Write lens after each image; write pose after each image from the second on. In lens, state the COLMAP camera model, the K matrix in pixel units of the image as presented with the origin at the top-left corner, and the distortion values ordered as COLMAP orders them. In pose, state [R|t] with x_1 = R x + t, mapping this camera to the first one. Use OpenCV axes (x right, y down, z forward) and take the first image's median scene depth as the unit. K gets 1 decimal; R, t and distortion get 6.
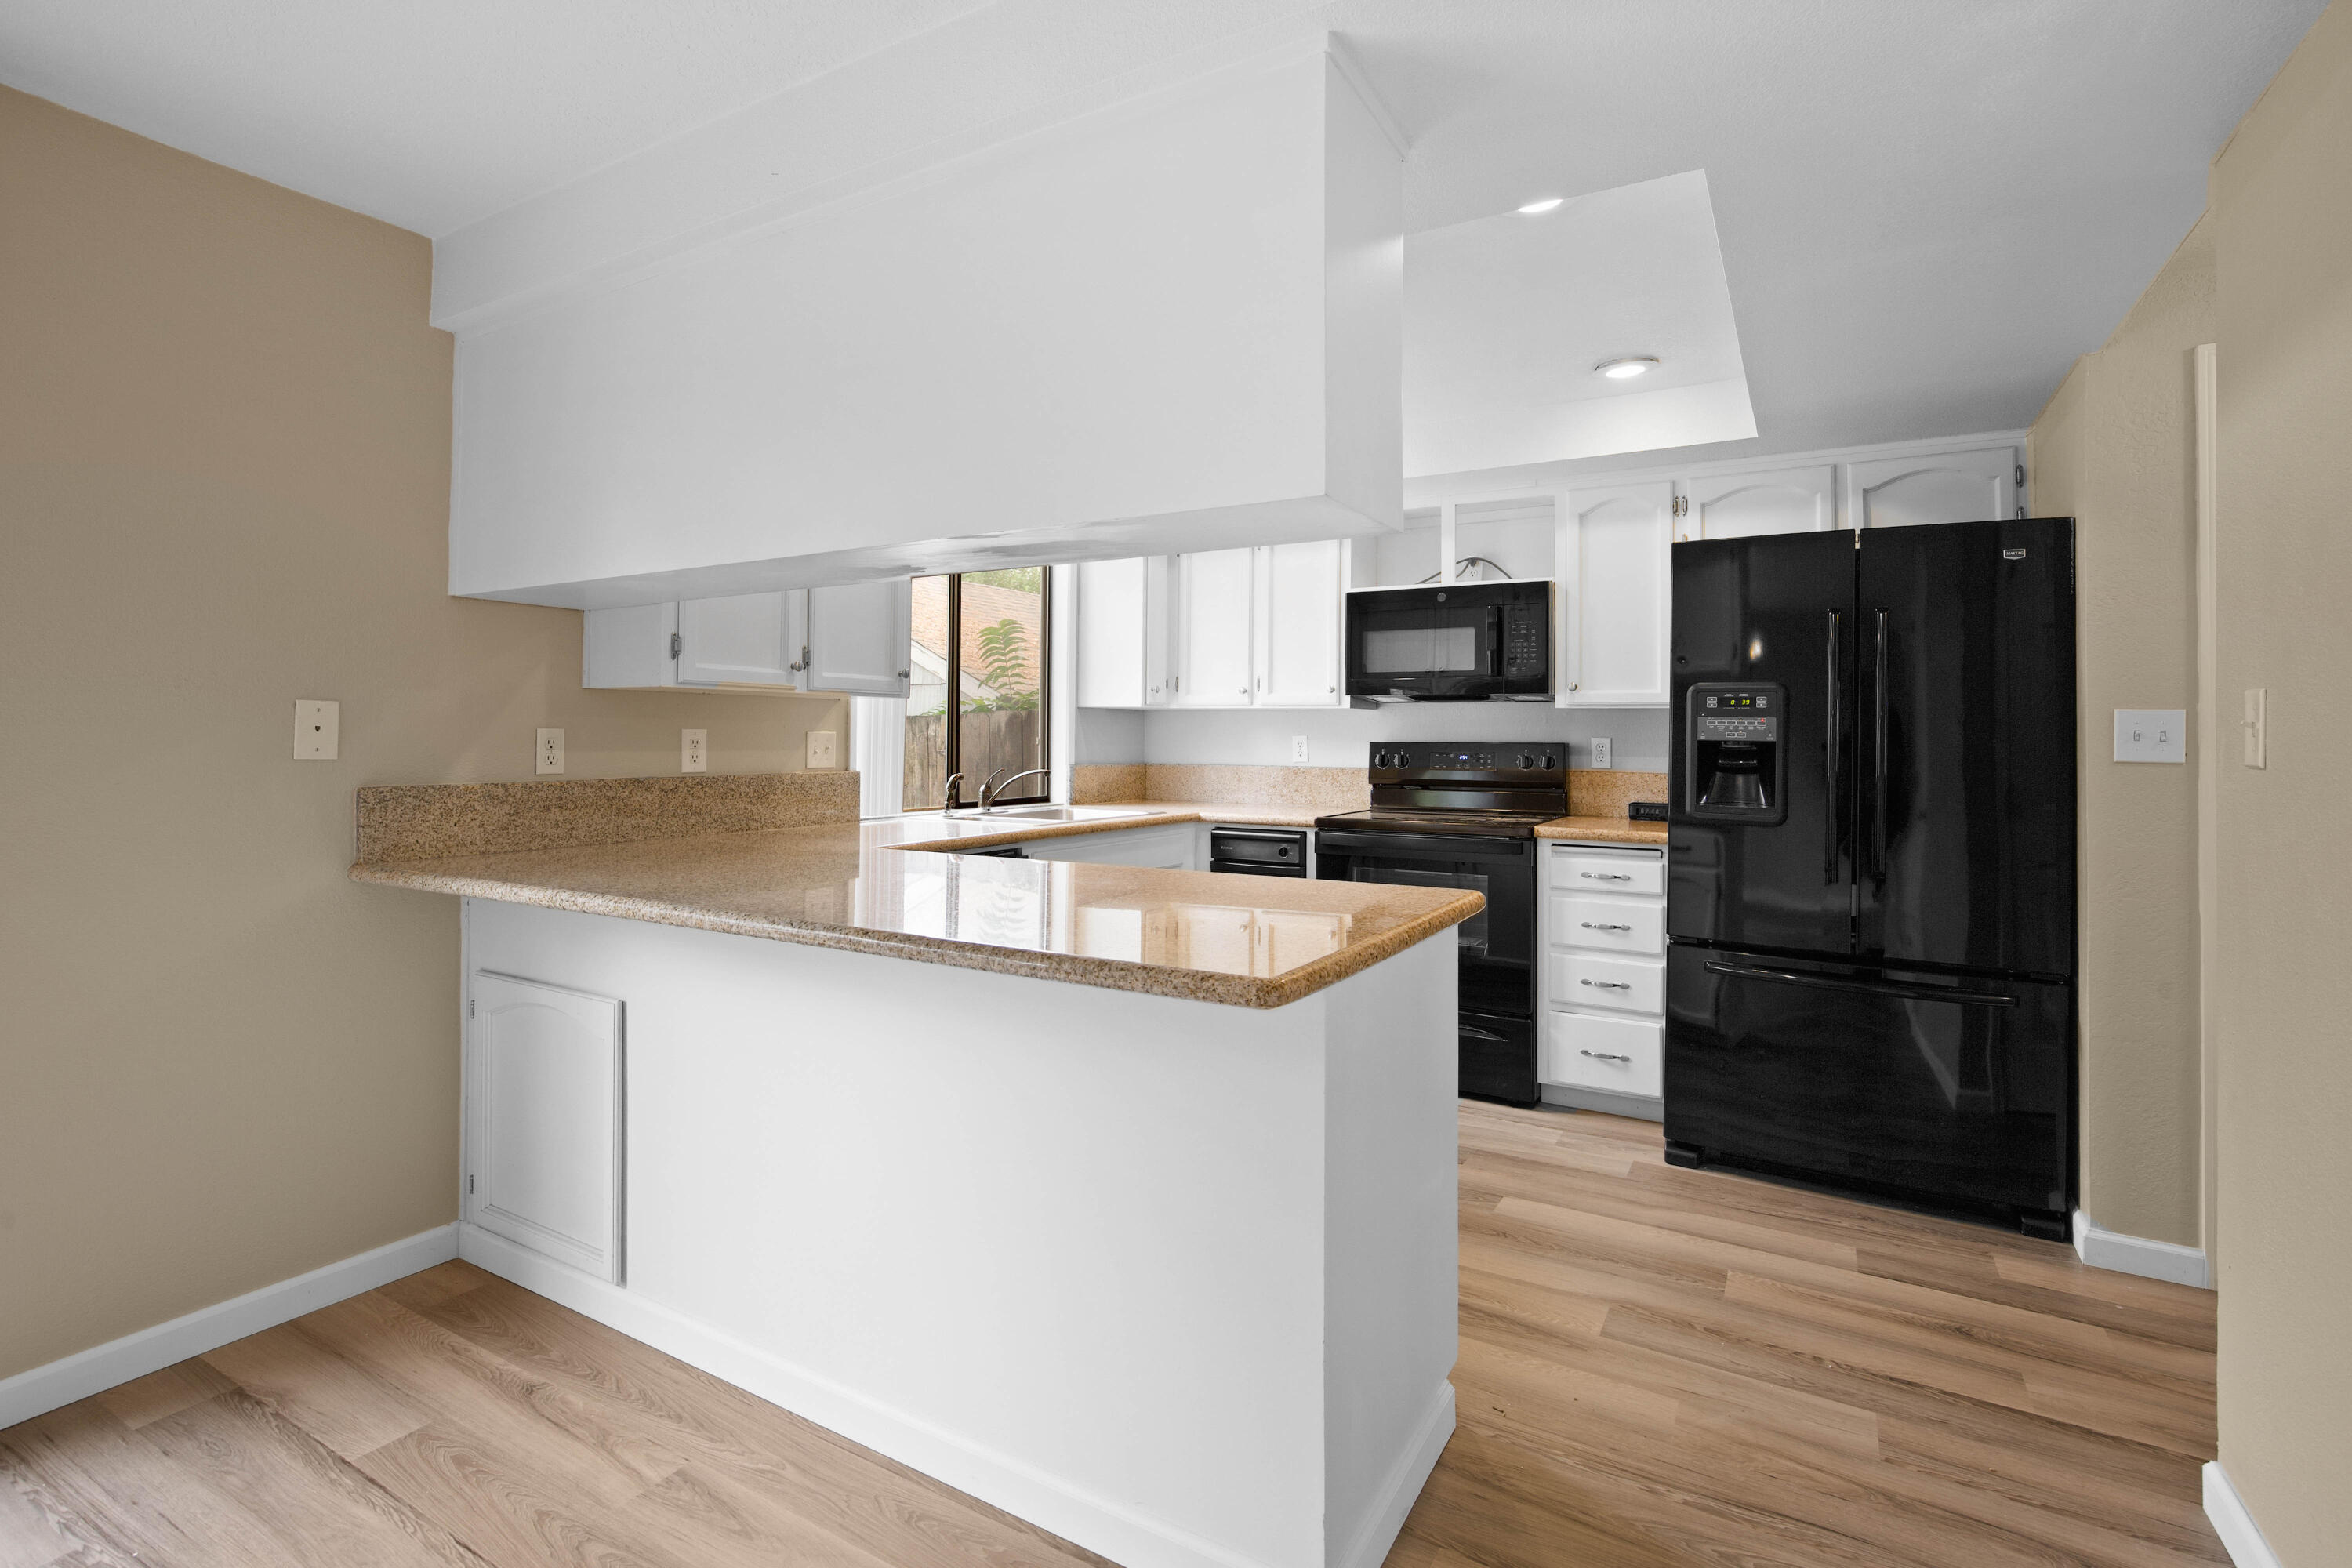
lens RADIAL K [[1108.4, 0, 1173.6], [0, 1108.4, 724.2], [0, 0, 1]] dist [-0.018111, -0.000293]
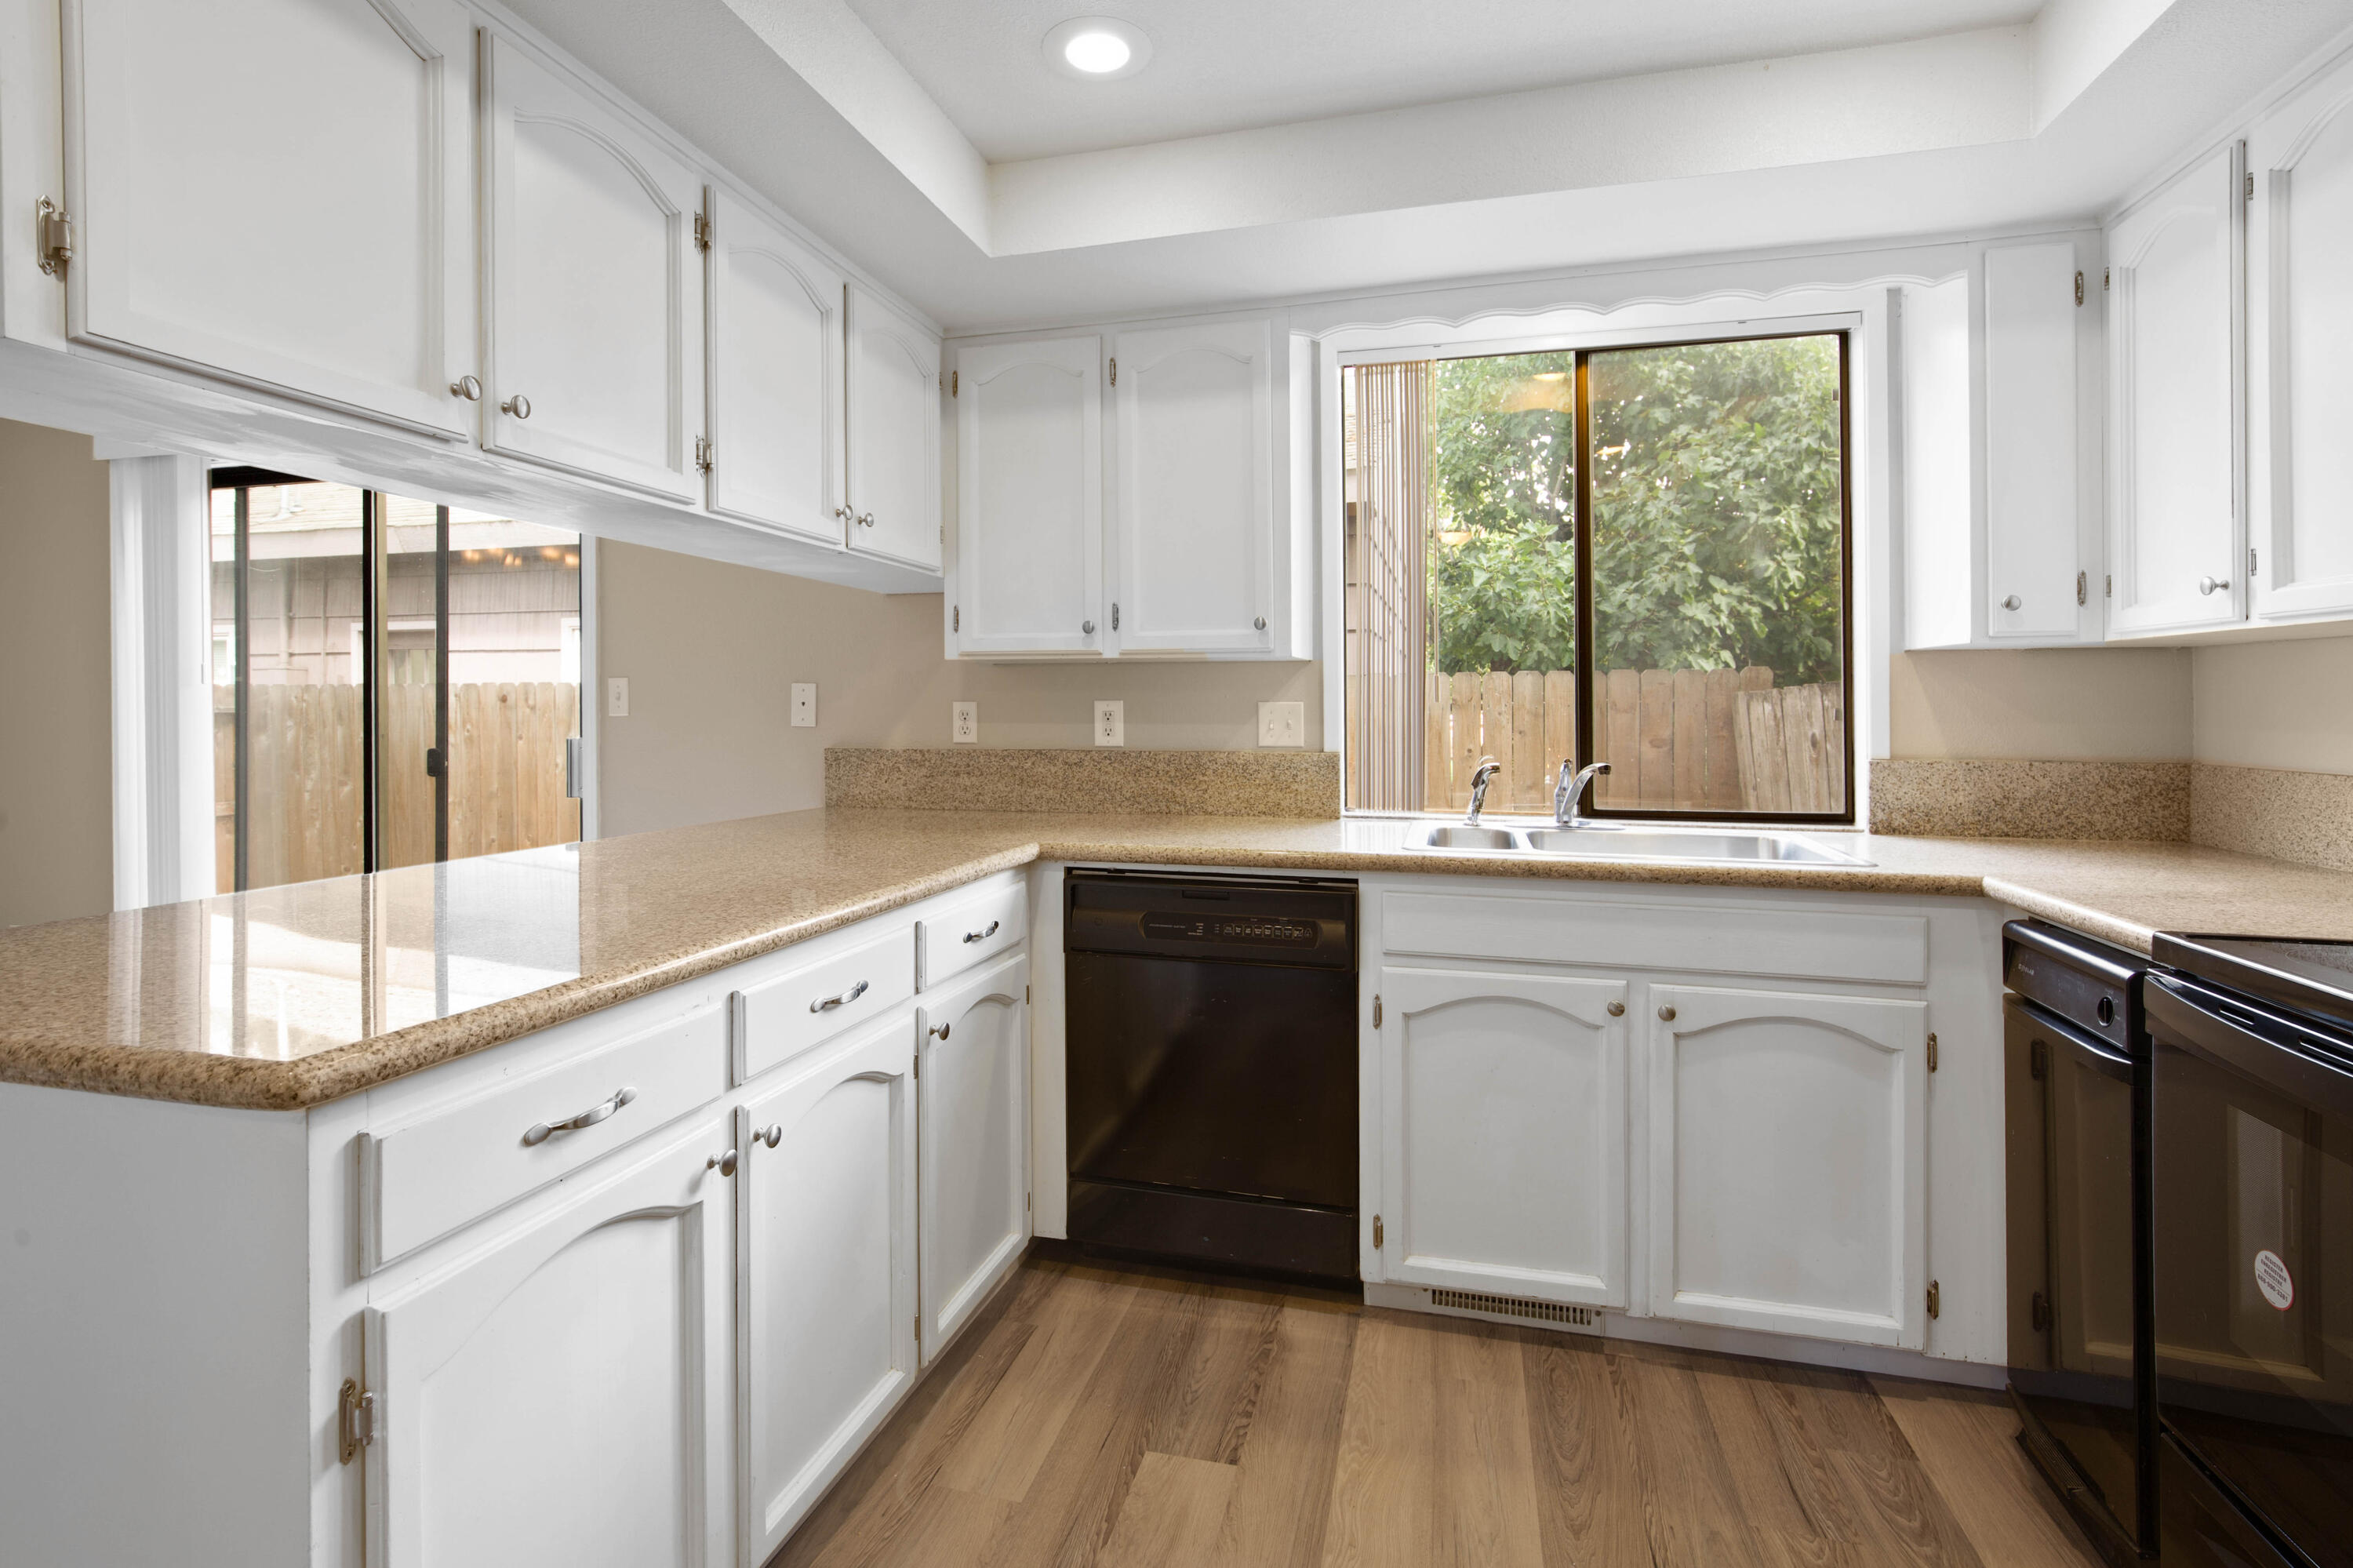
lens RADIAL K [[1098.4, 0, 1161.1], [0, 1098.4, 685.3], [0, 0, 1]] dist [-0.000714, -0.000124]
pose [[0.267538, -0.026112, -0.963193, 0.433461], [0.012956, 0.999640, -0.023502, 0.012265], [0.963460, -0.006191, 0.267780, 0.696932]]
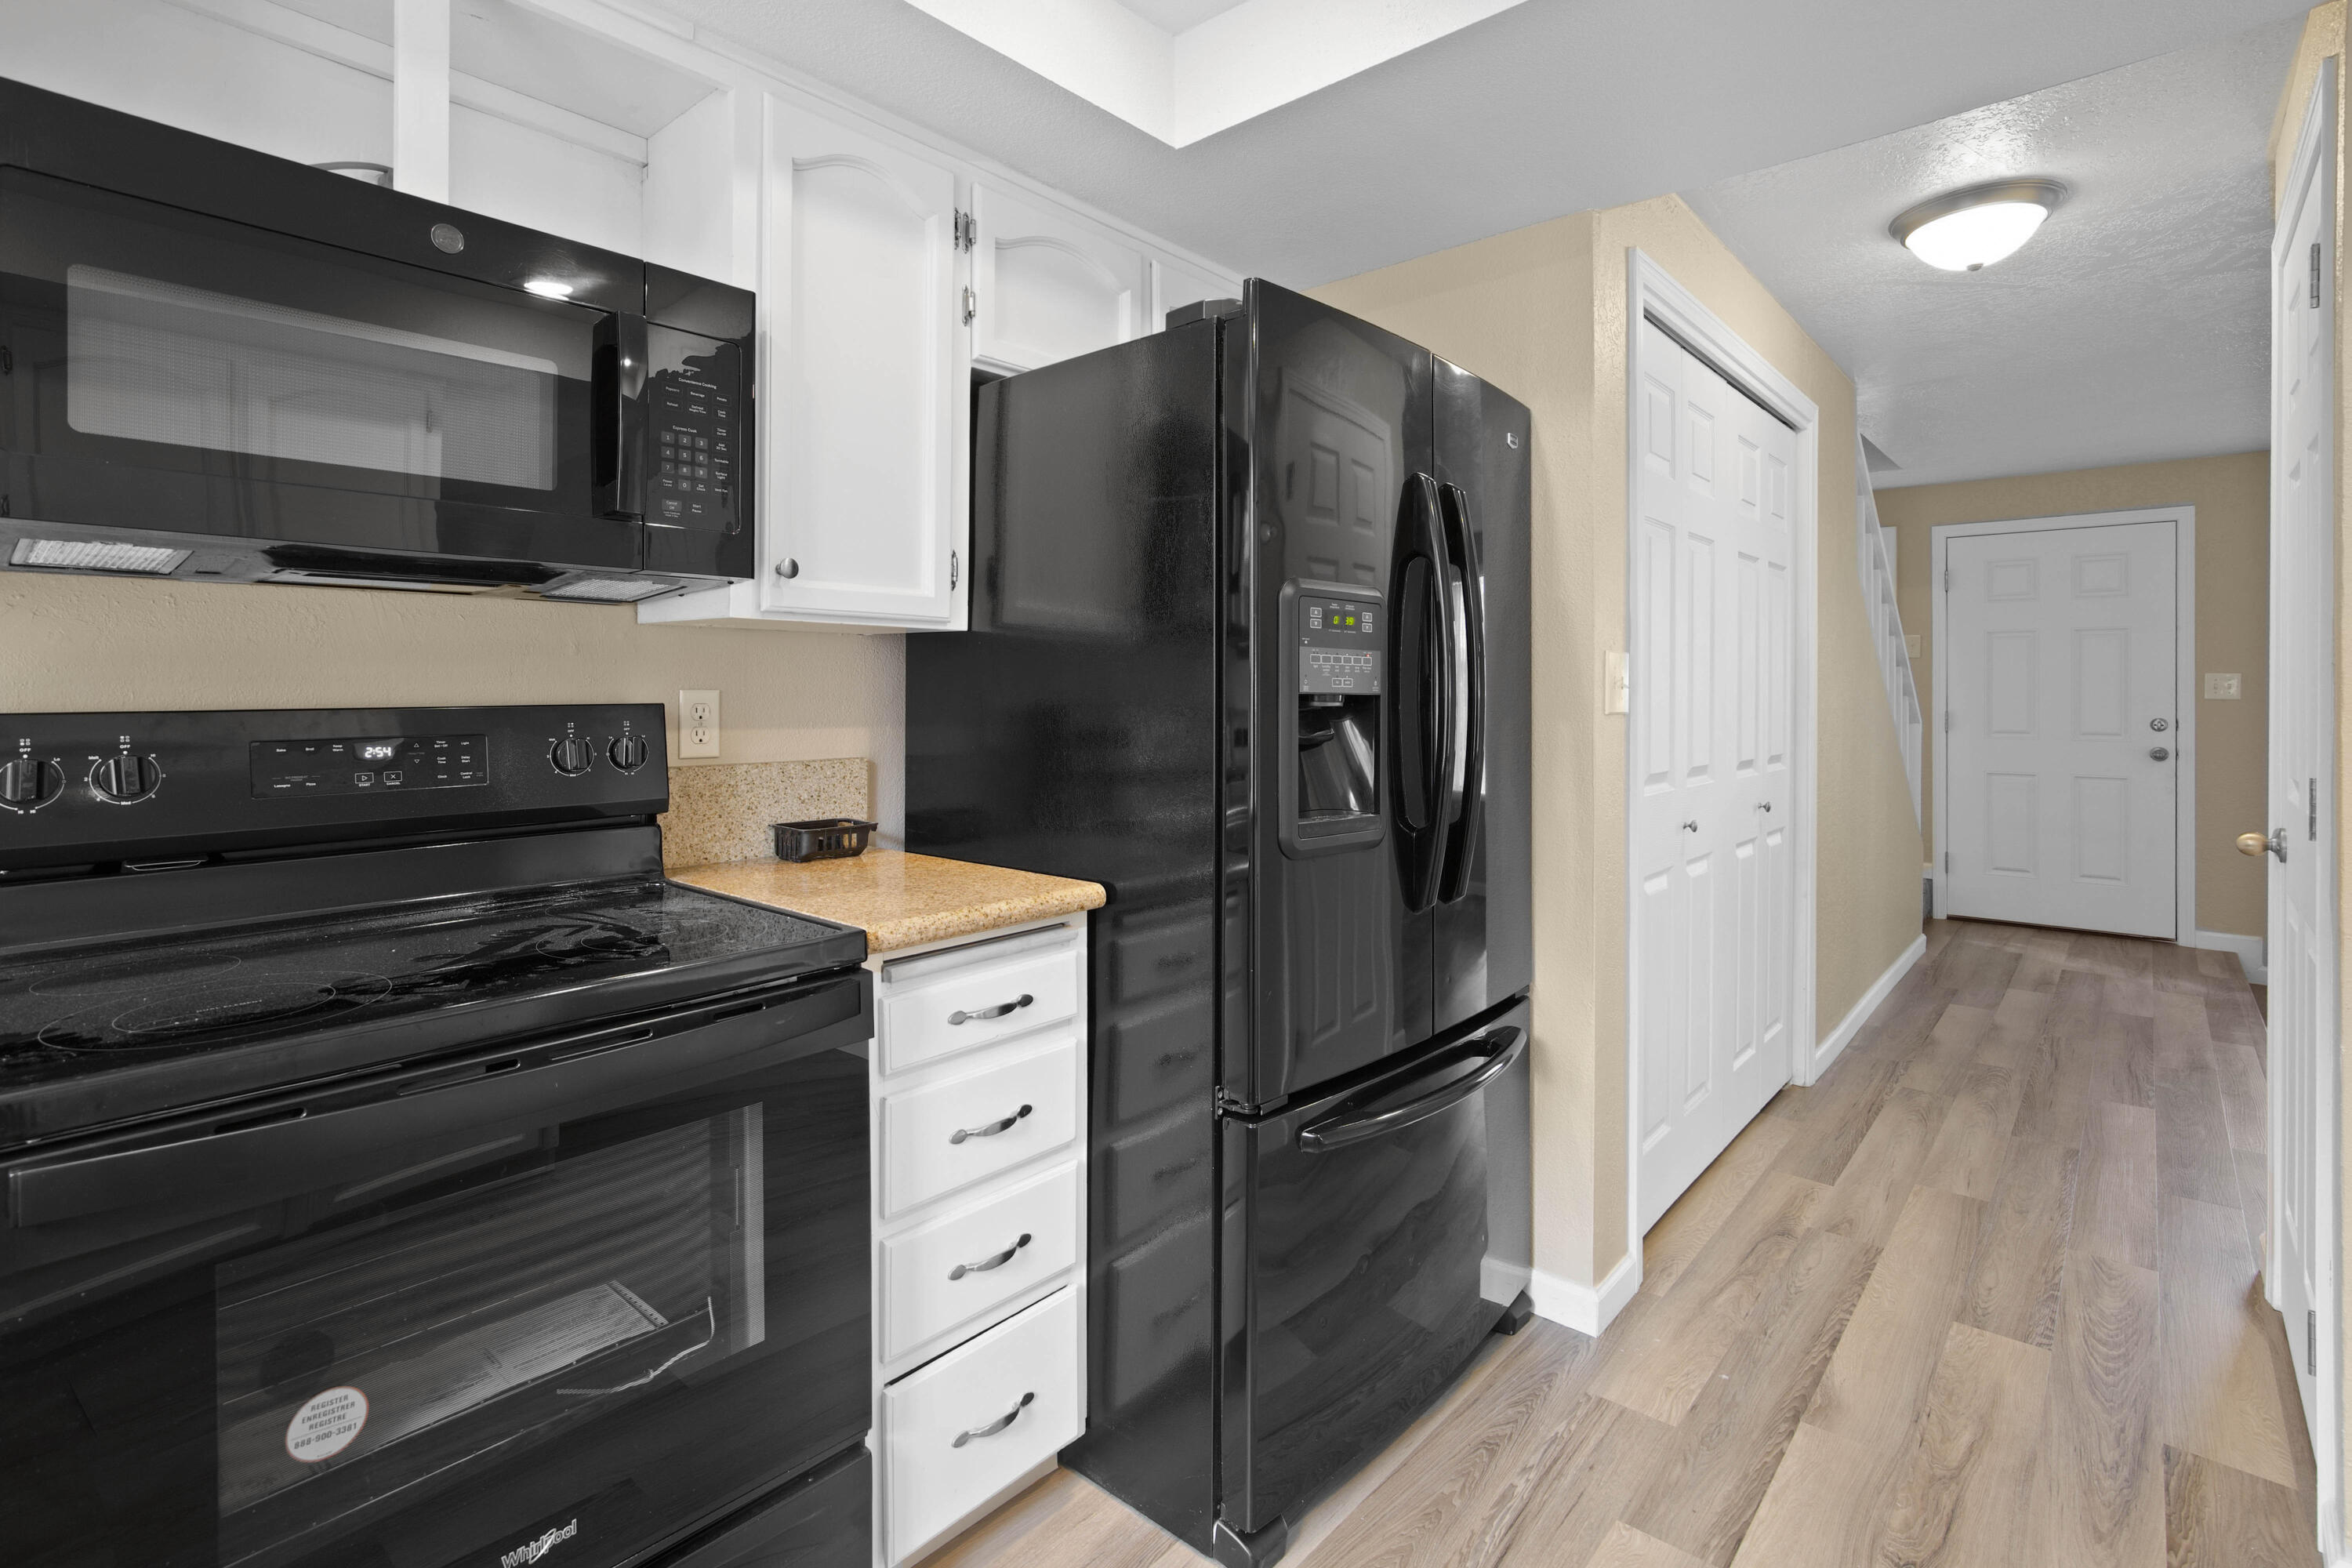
lens RADIAL K [[1097.9, 0, 1160.6], [0, 1097.9, 685.3], [0, 0, 1]] dist [-0.000714, -0.000124]
pose [[0.197505, -0.008338, 0.980266, -0.017442], [-0.005264, 0.999940, 0.009566, 0.005598], [-0.980288, -0.007049, 0.197449, 0.850290]]
